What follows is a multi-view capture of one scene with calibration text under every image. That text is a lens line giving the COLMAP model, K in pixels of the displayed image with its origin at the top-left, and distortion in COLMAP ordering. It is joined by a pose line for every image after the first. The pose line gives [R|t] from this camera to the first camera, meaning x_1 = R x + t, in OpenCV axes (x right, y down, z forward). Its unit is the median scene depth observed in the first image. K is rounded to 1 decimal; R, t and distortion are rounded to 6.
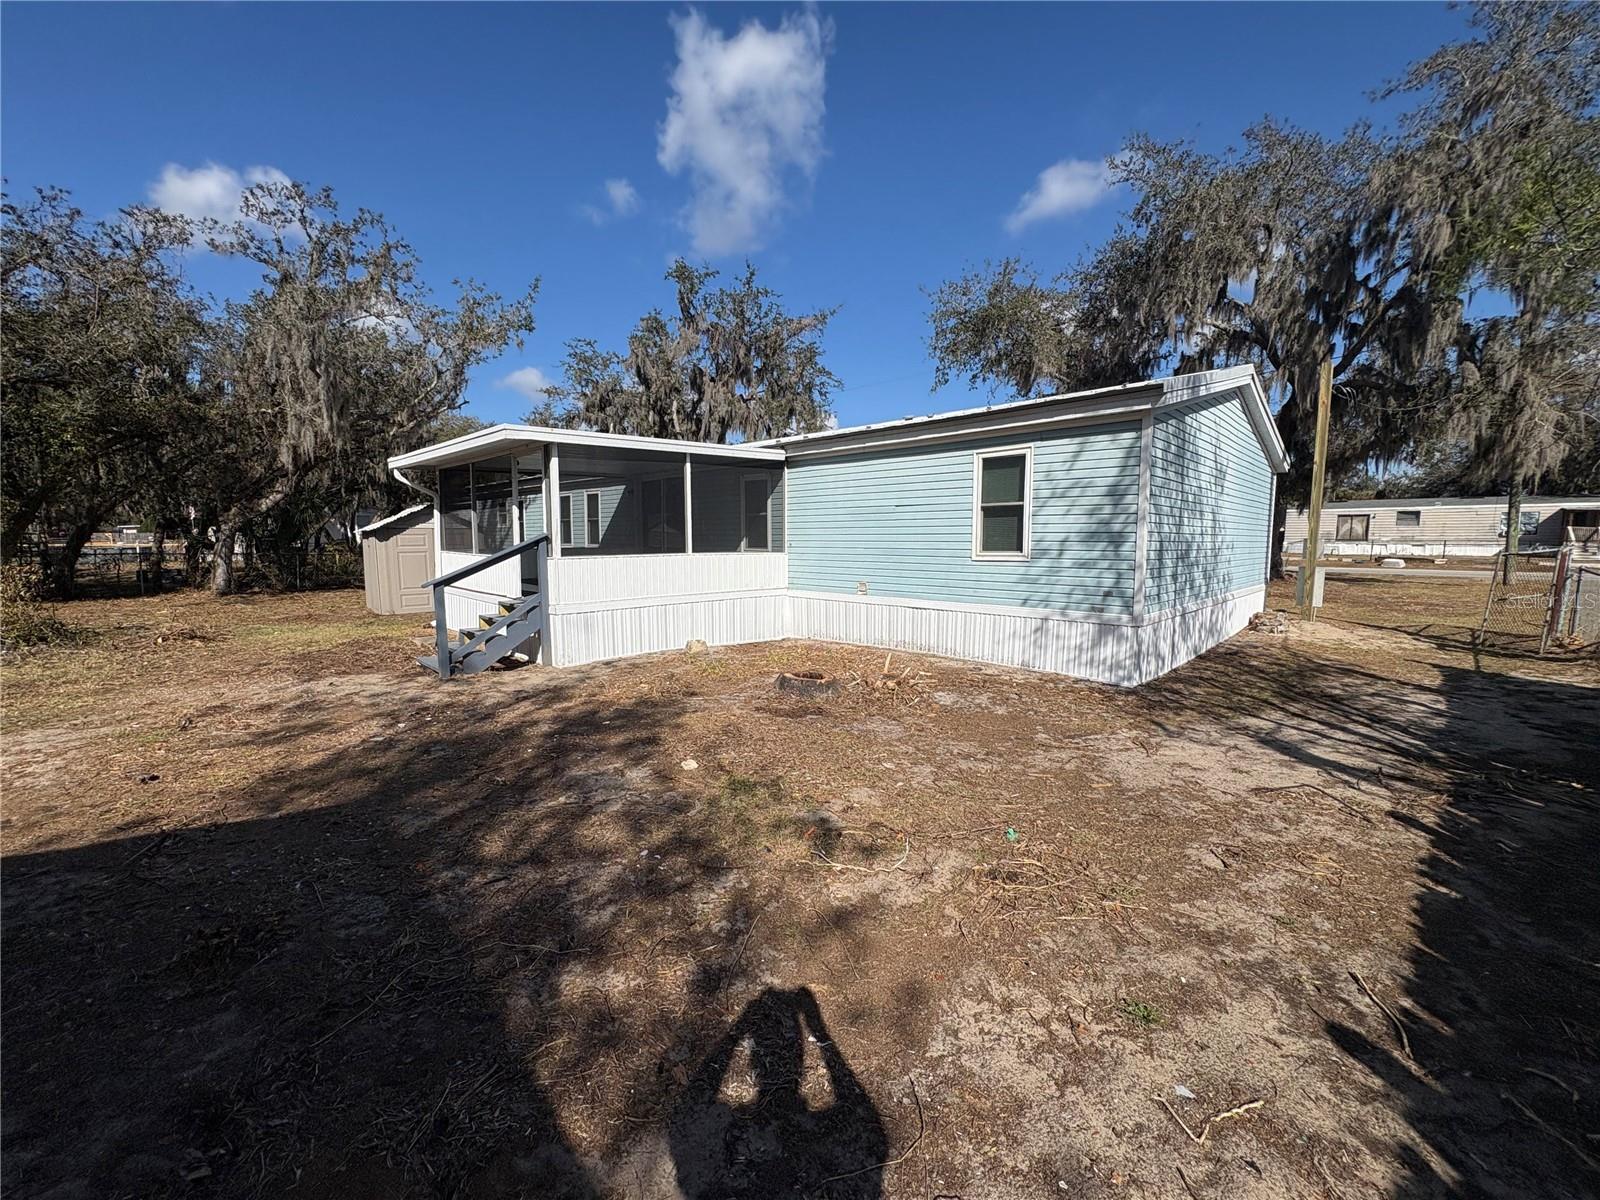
lens RADIAL K [[636.0, 0, 800.0], [0, 636.0, 600.0], [0, 0, 1]] dist [-0.001313, 0.000676]
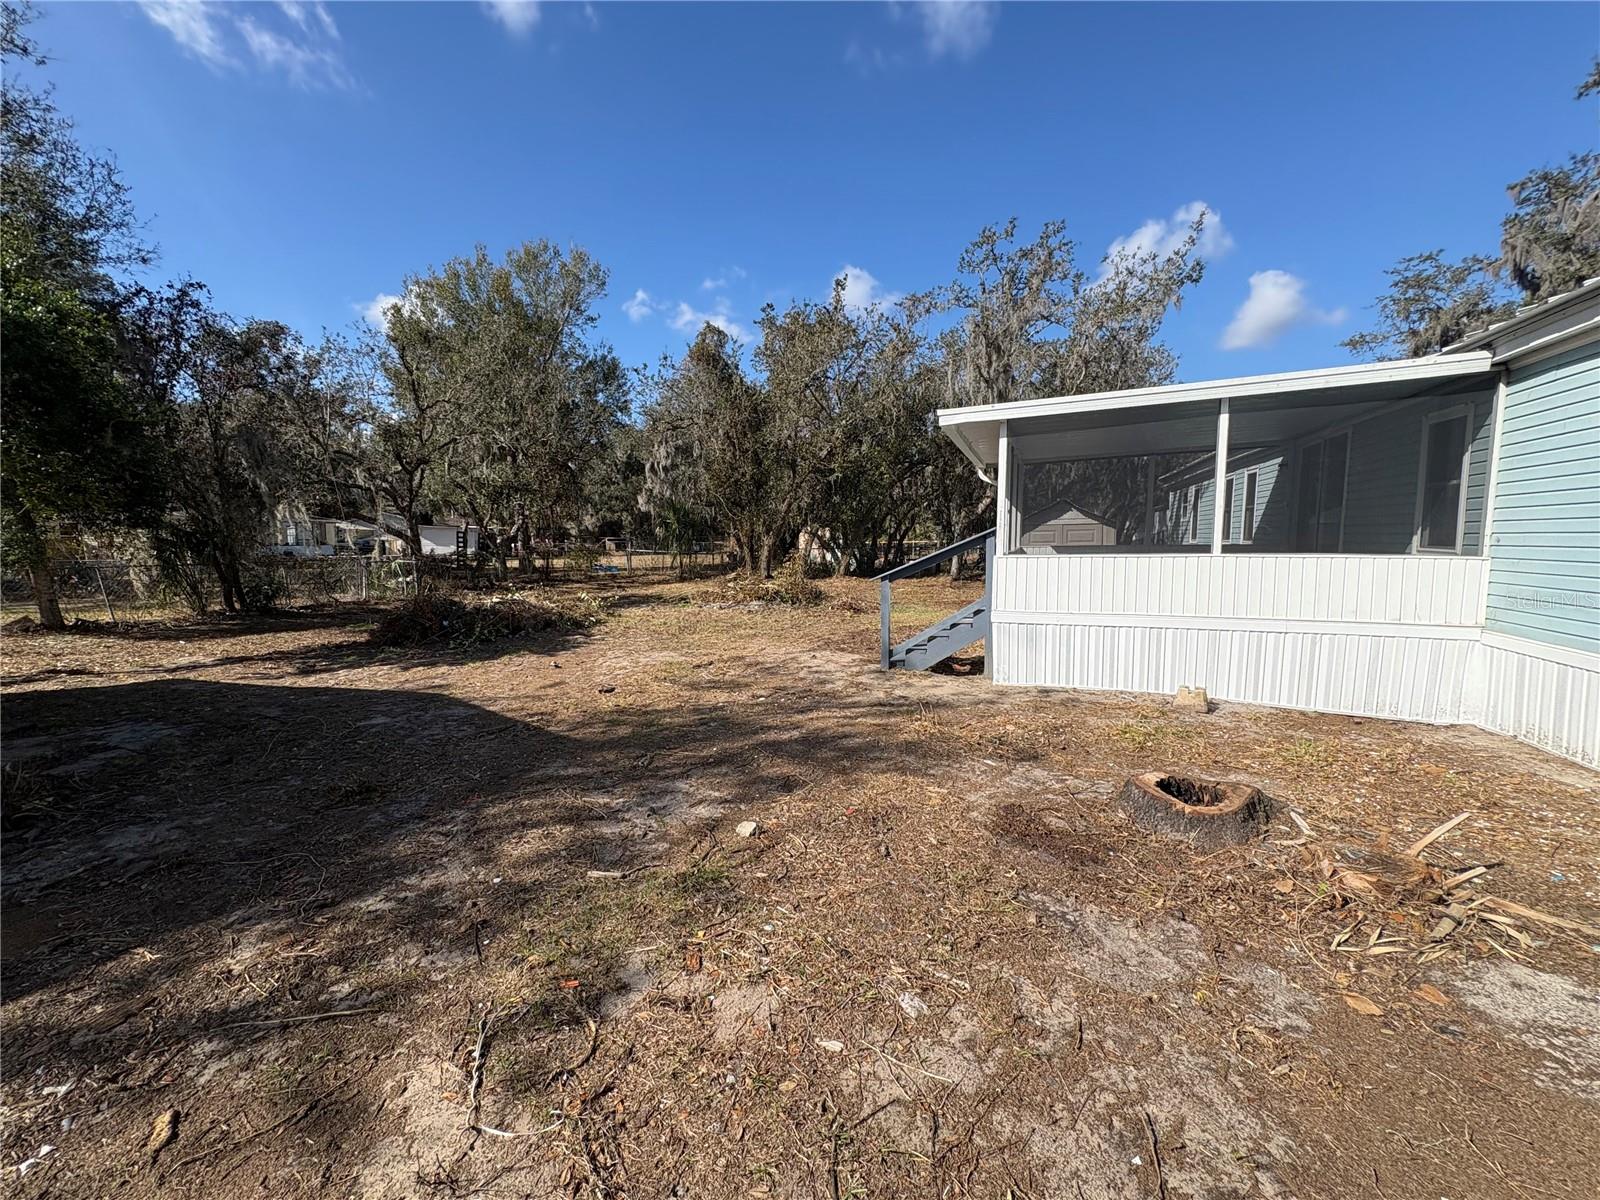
lens RADIAL K [[636.0, 0, 800.0], [0, 636.0, 600.0], [0, 0, 1]] dist [-0.001313, 0.000676]
pose [[0.402885, 0.084532, -0.911339, 0.450271], [-0.079500, 0.995194, 0.057165, -0.054027], [0.911791, 0.049420, 0.407669, 0.627660]]
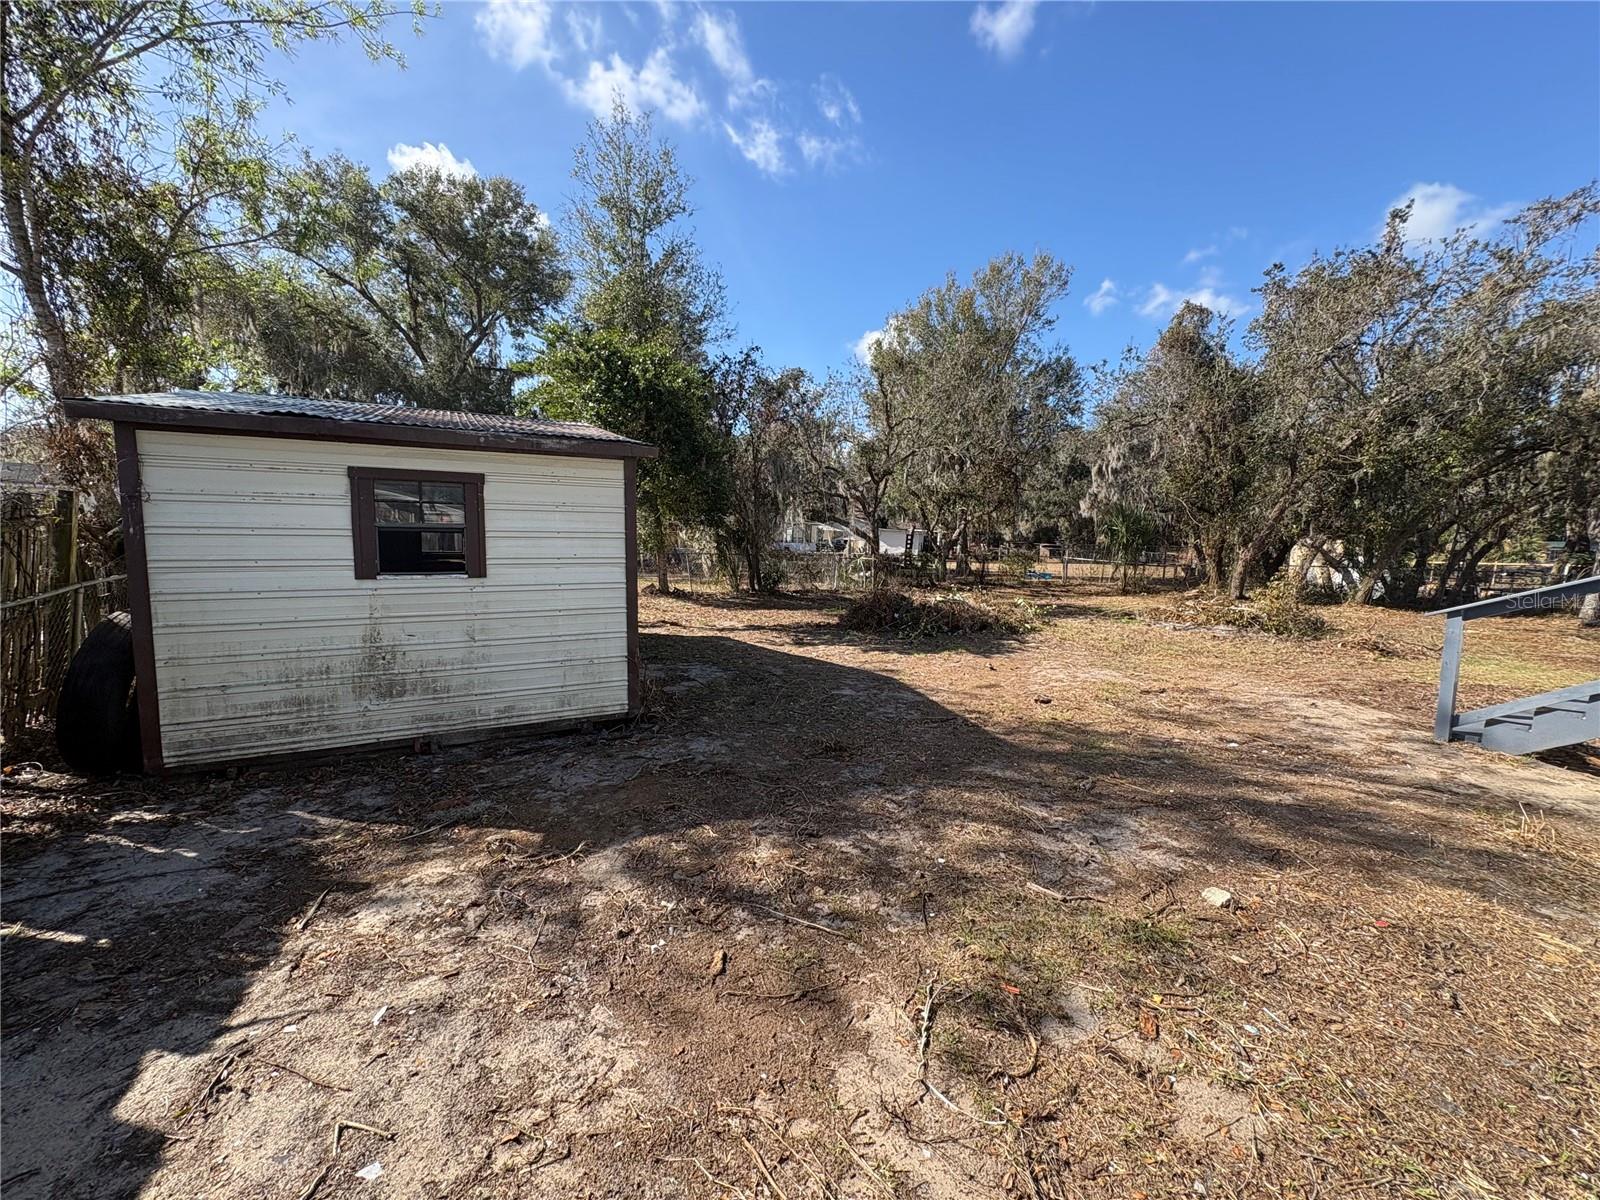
lens RADIAL K [[636.0, 0, 800.0], [0, 636.0, 600.0], [0, 0, 1]] dist [-0.001313, 0.000676]
pose [[-0.234403, 0.084625, -0.968449, 0.446101], [-0.117647, 0.986413, 0.114670, -0.051229], [0.964995, 0.140814, -0.221262, 0.593993]]
